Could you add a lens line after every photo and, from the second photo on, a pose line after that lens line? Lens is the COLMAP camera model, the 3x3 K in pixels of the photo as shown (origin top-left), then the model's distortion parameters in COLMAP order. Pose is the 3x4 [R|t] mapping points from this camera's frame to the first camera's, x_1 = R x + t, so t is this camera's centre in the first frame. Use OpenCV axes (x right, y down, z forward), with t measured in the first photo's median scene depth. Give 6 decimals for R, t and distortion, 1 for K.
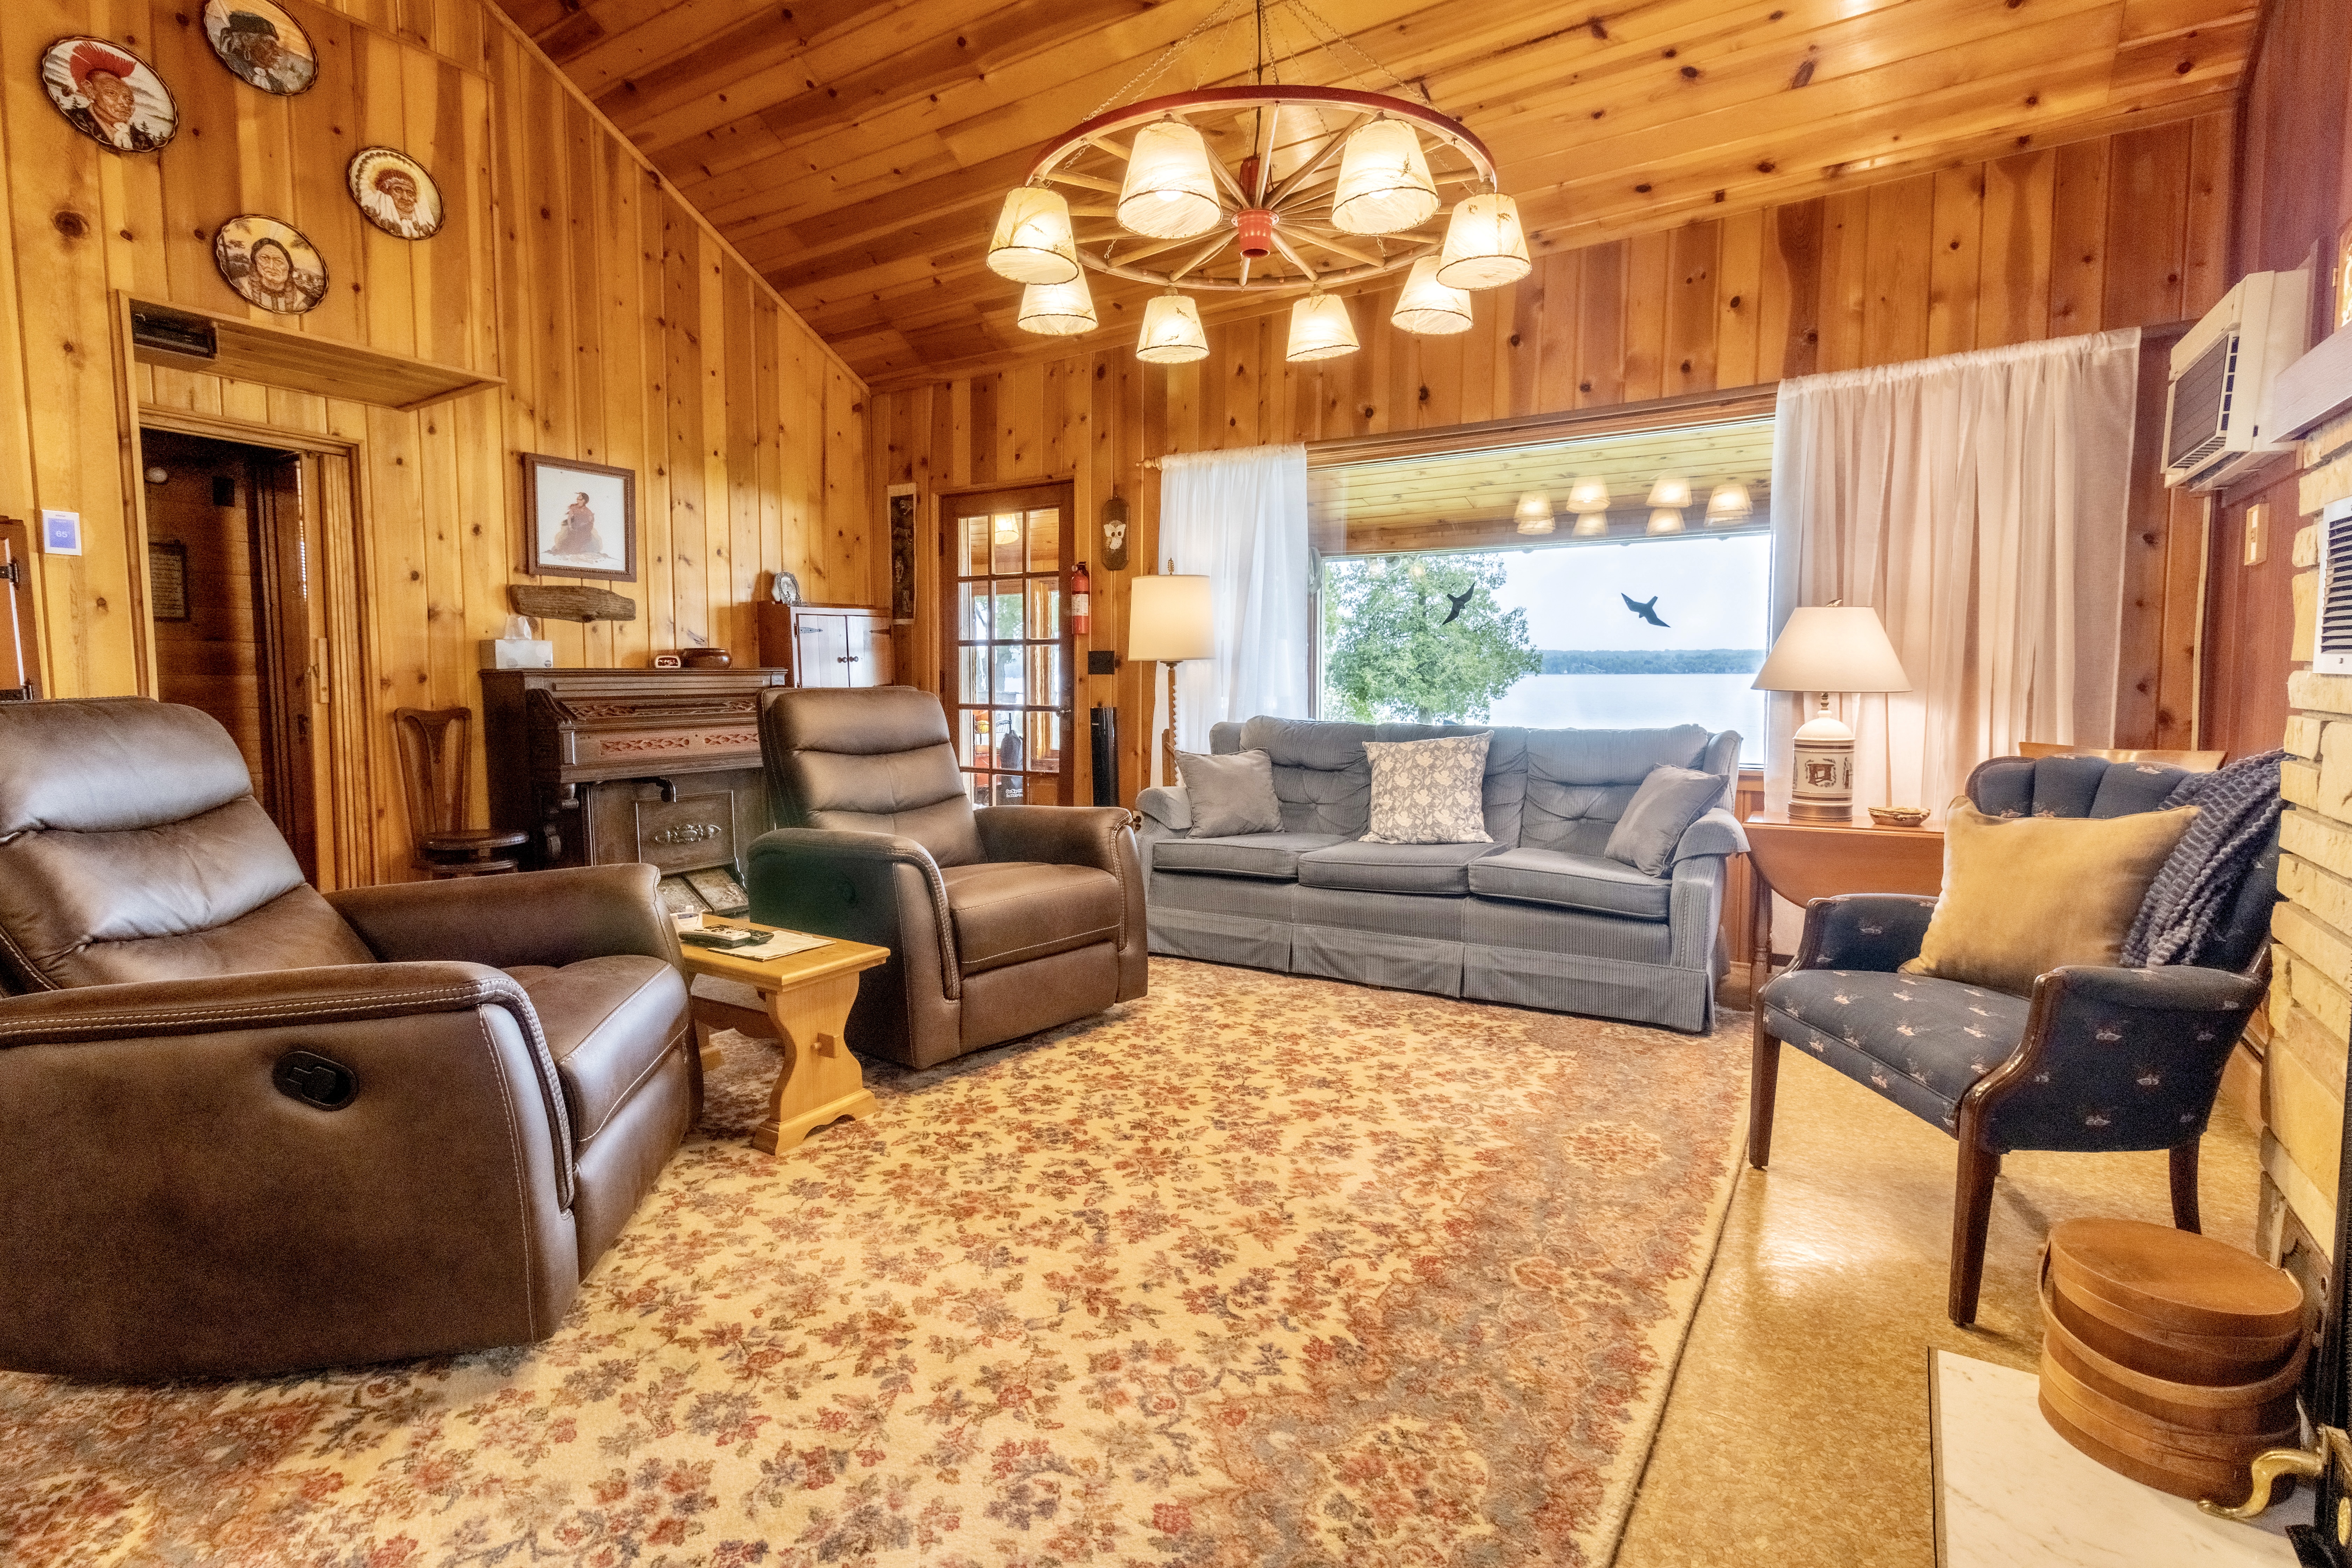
lens RADIAL K [[1123.7, 0, 1170.8], [0, 1123.7, 761.5], [0, 0, 1]] dist [0.001222, 0.000144]
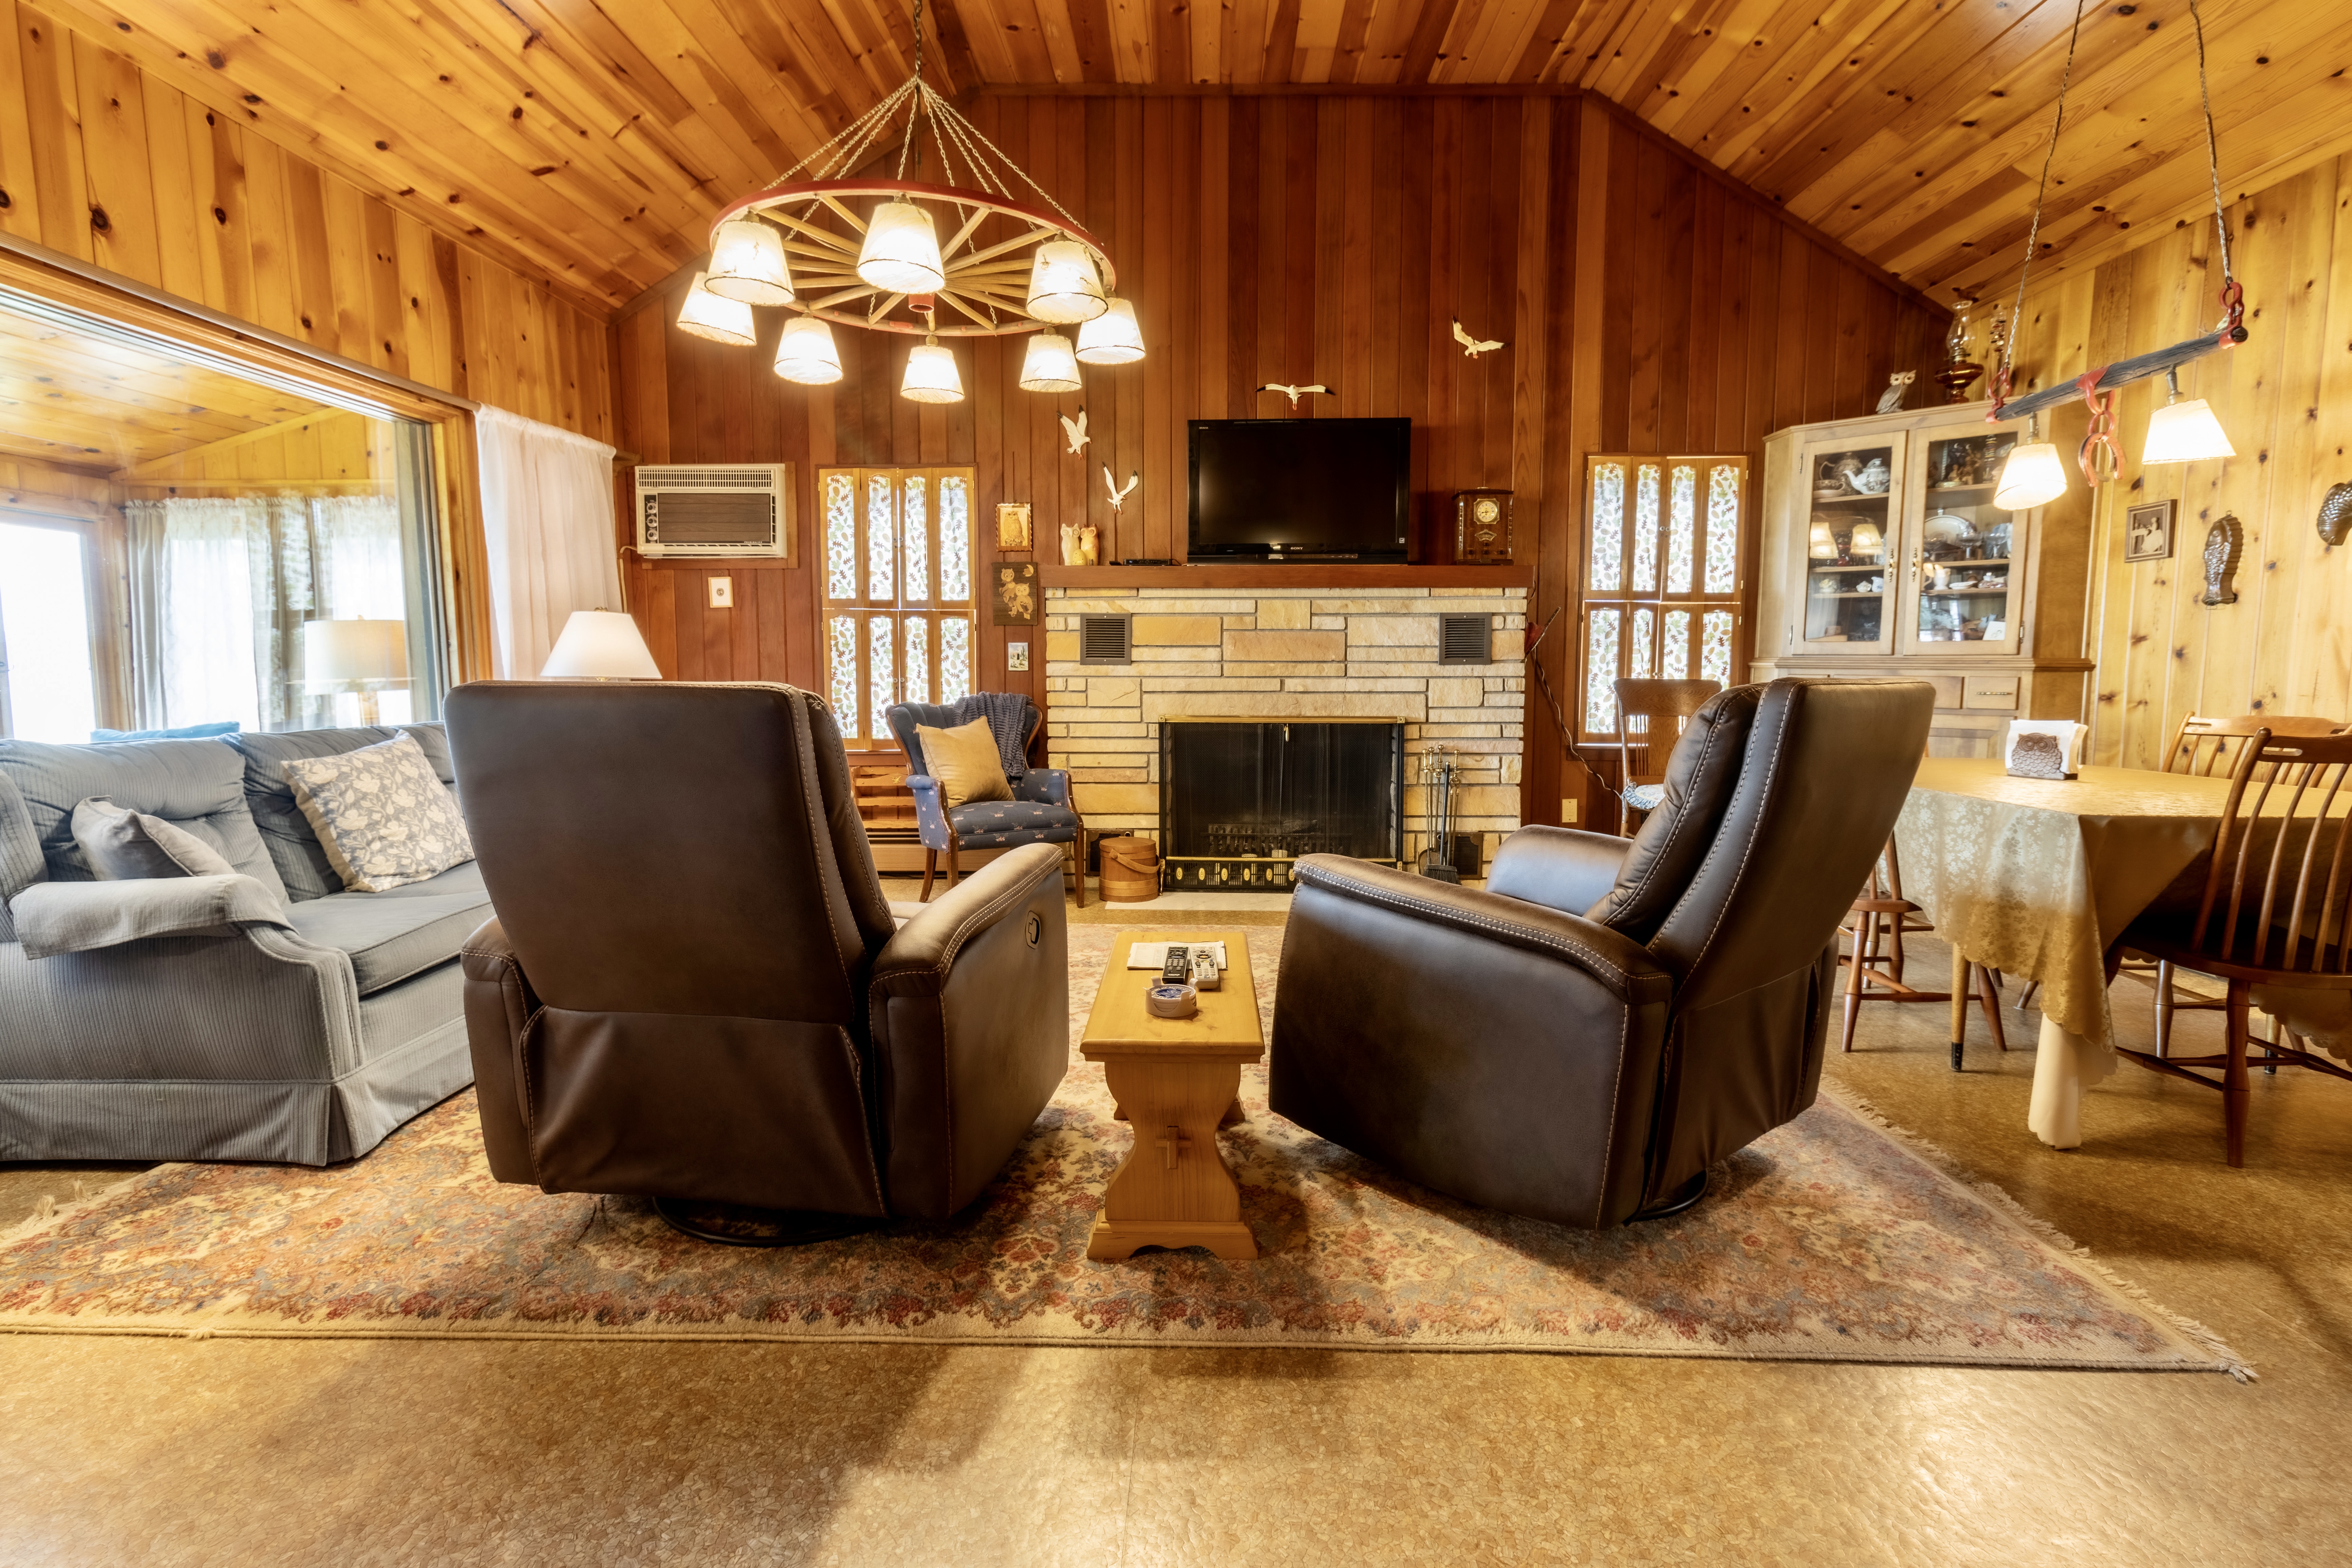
lens RADIAL K [[1087.1, 0, 1172.9], [0, 1087.1, 761.7], [0, 0, 1]] dist [0.002536, 0.000820]
pose [[-0.517465, -0.069674, 0.852863, -0.817363], [0.067914, 0.990192, 0.122099, -0.073948], [-0.853005, 0.121103, -0.507658, 1.070457]]
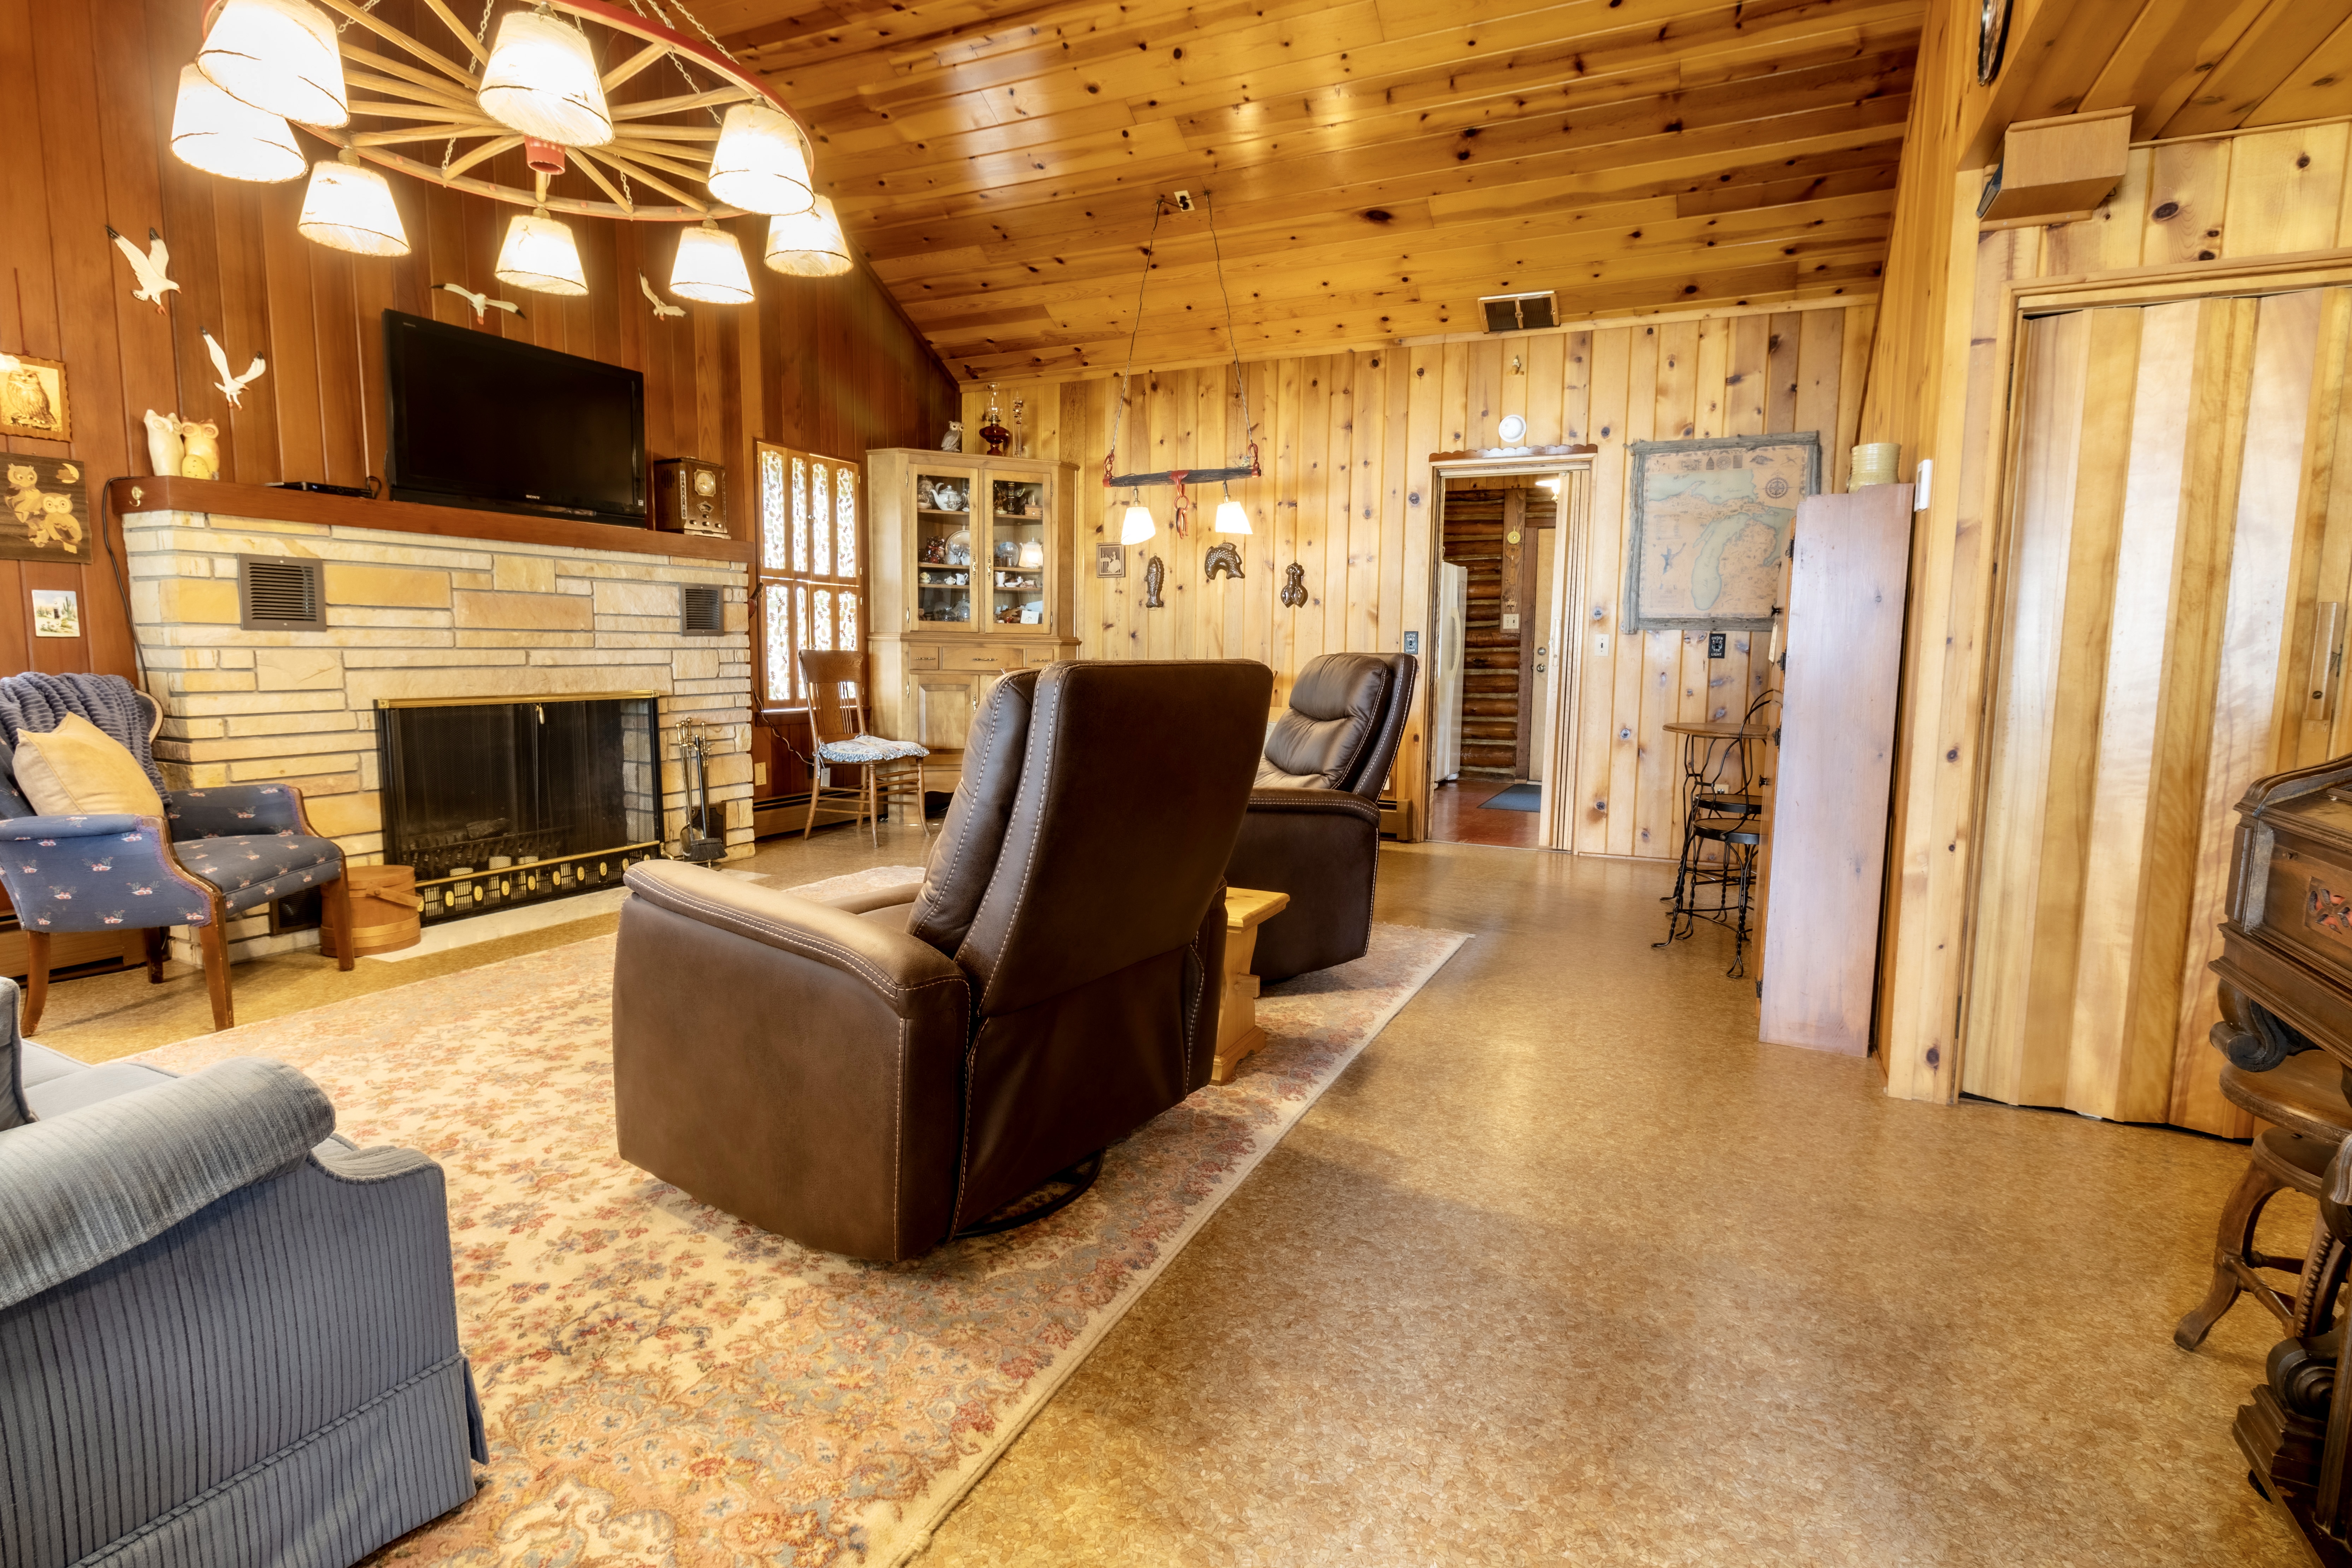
lens RADIAL K [[1133.8, 0, 1204.9], [0, 1133.8, 760.5], [0, 0, 1]] dist [0.002962, 0.001069]
pose [[-0.989883, 0.006942, -0.141713, -0.241437], [-0.018719, 0.983681, 0.178944, -0.116366], [0.140643, 0.179787, -0.973600, 1.555509]]
